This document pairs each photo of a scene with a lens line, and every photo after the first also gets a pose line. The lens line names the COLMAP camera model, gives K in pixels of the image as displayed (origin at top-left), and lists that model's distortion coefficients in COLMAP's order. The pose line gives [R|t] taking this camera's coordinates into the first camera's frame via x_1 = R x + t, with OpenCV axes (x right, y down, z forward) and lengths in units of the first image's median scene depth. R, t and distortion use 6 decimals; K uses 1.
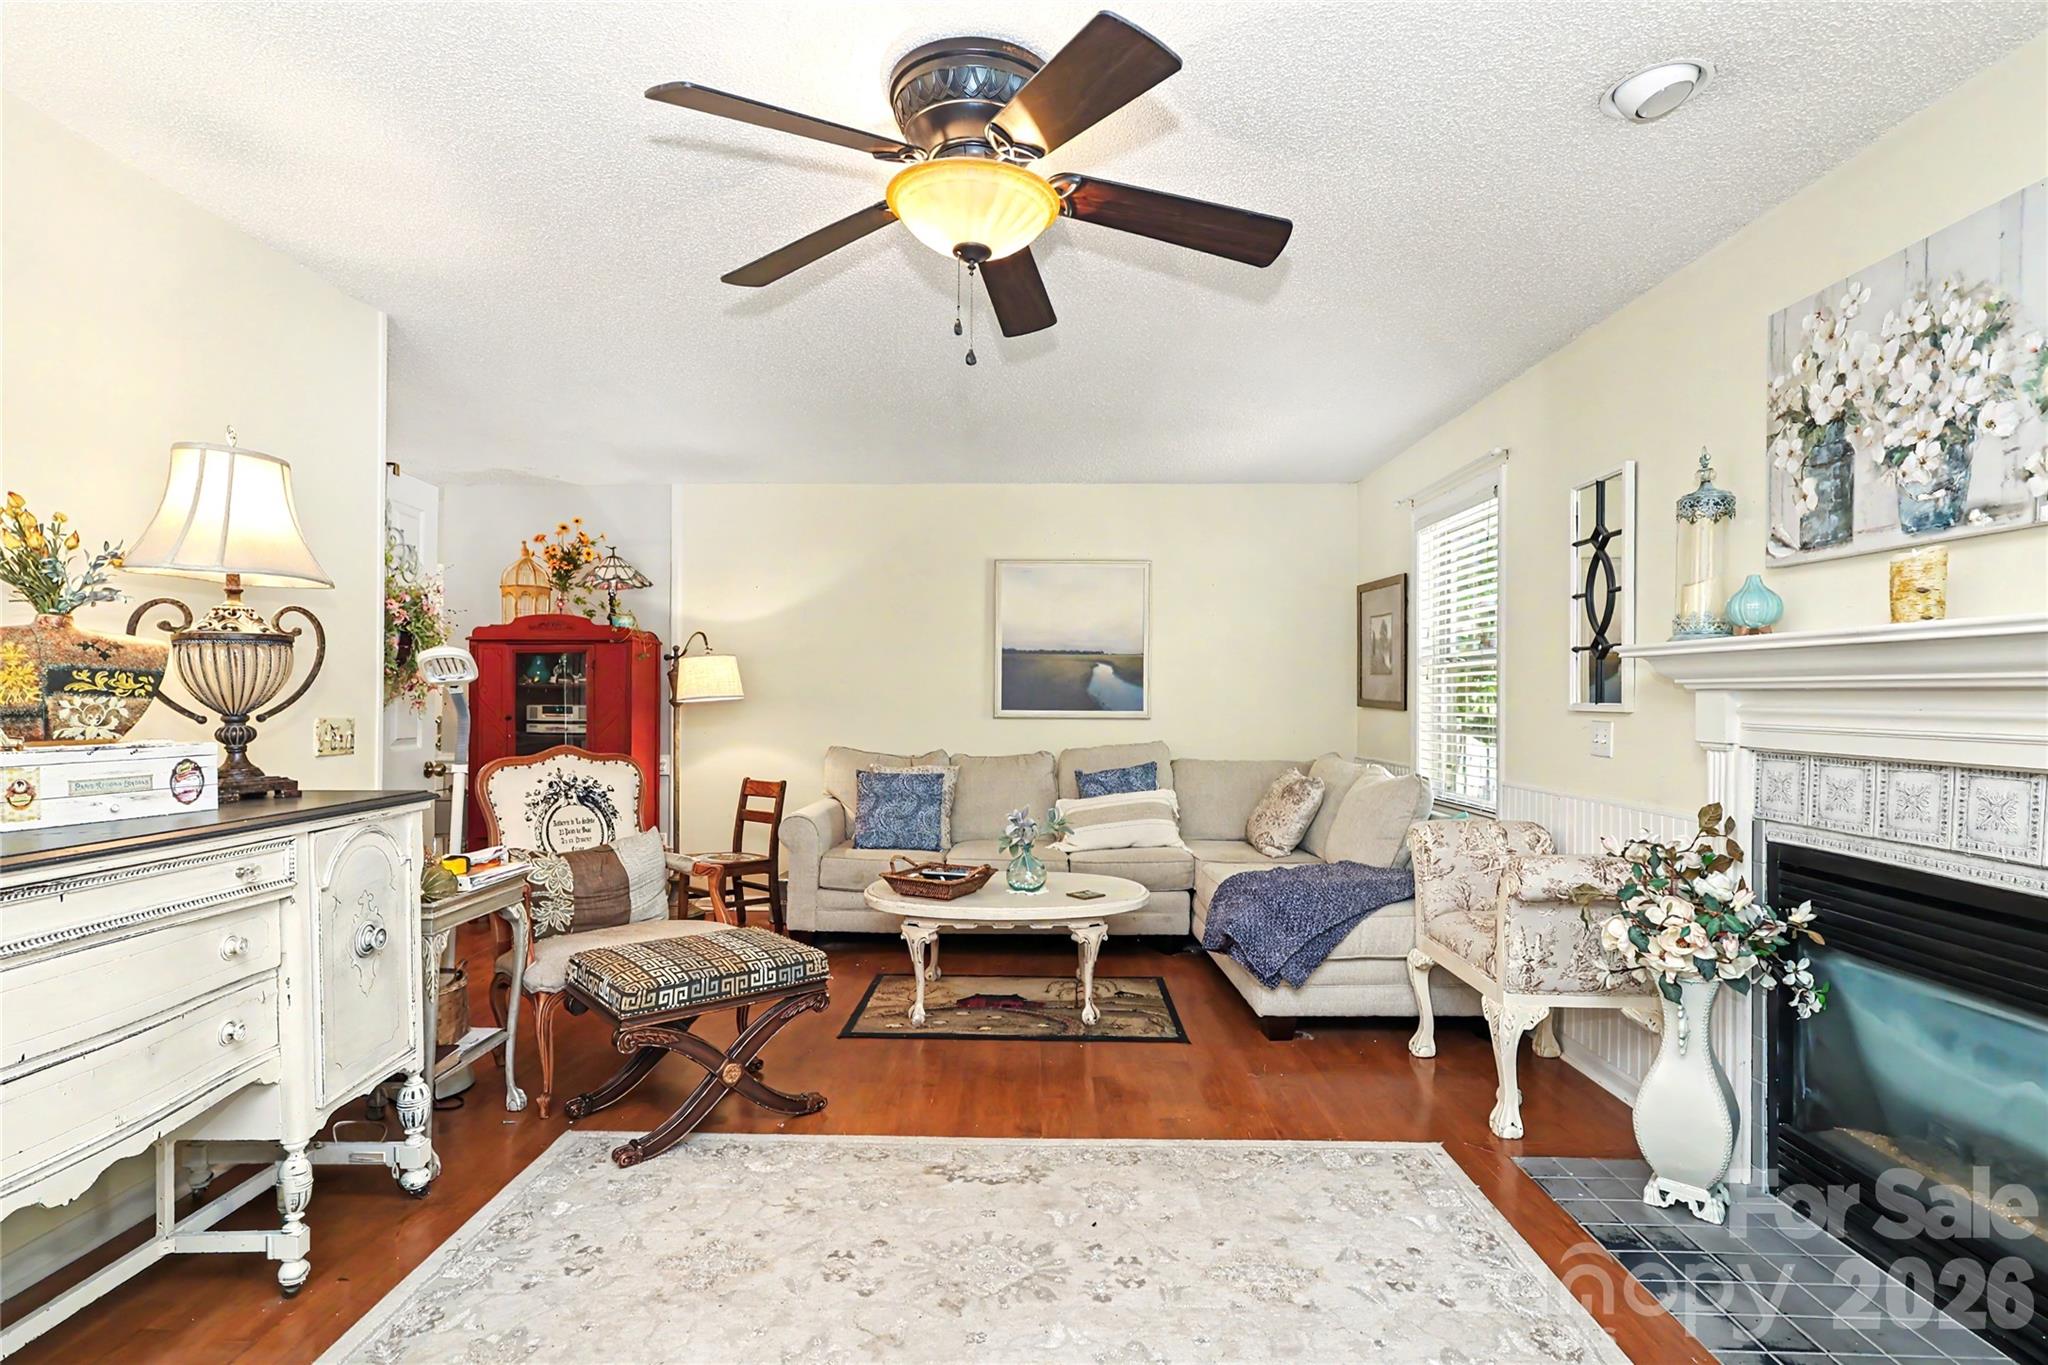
lens RADIAL K [[972.0, 0, 1028.2], [0, 972.0, 701.5], [0, 0, 1]] dist [-0.001181, 0.002364]
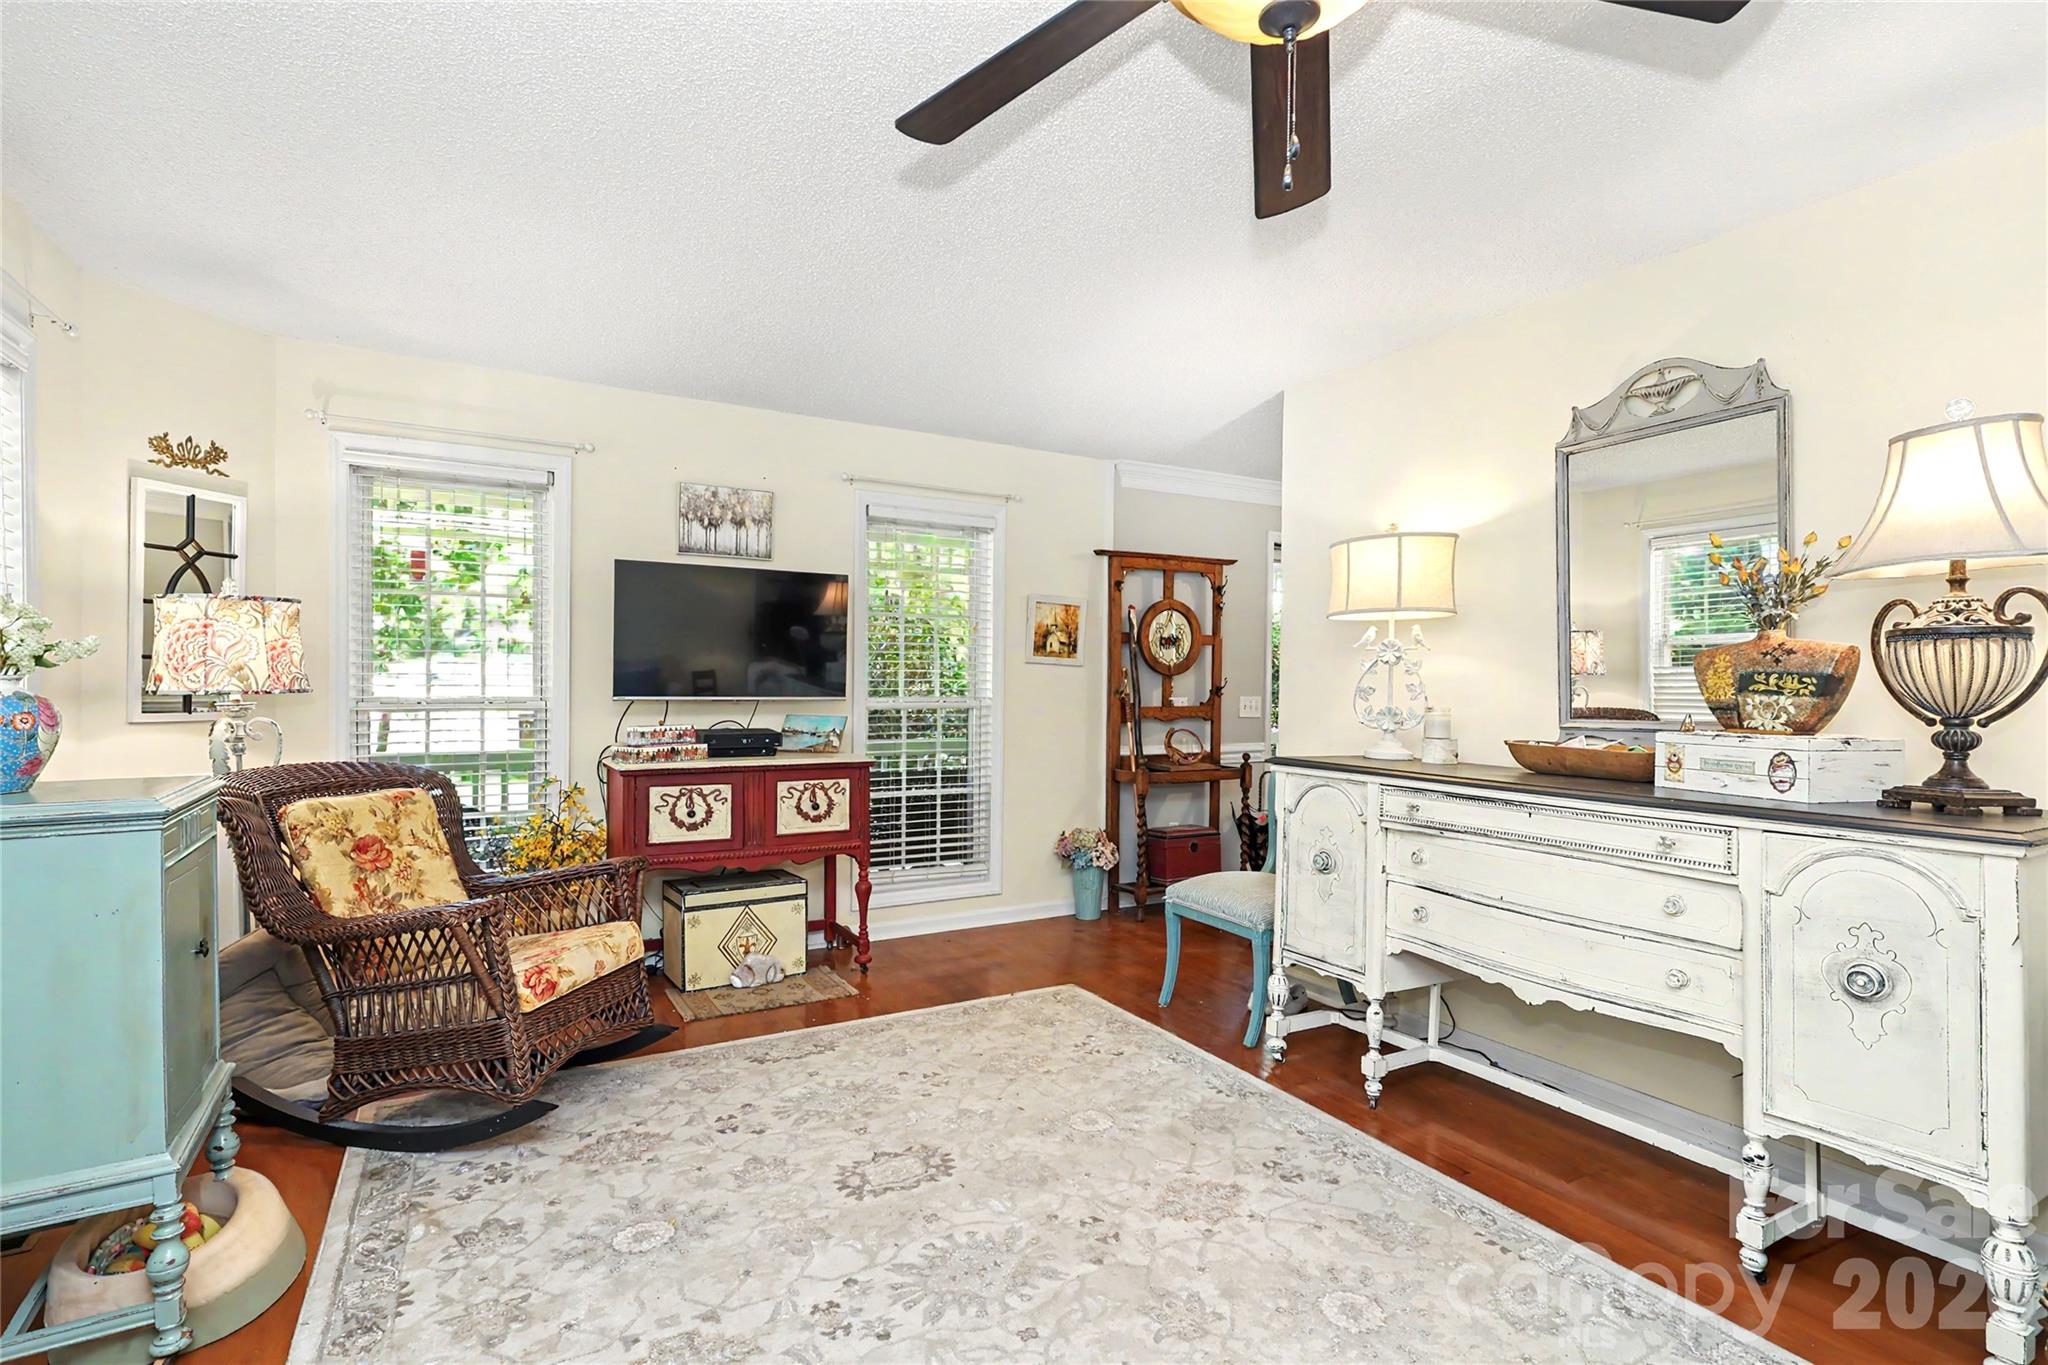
lens RADIAL K [[972.0, 0, 1020.1], [0, 972.0, 680.3], [0, 0, 1]] dist [-0.001181, 0.002364]
pose [[-0.848402, -0.010105, -0.529256, 0.458585], [-0.012031, 0.999928, 0.000194, -0.012274], [0.529215, 0.006532, -0.848462, 1.485176]]
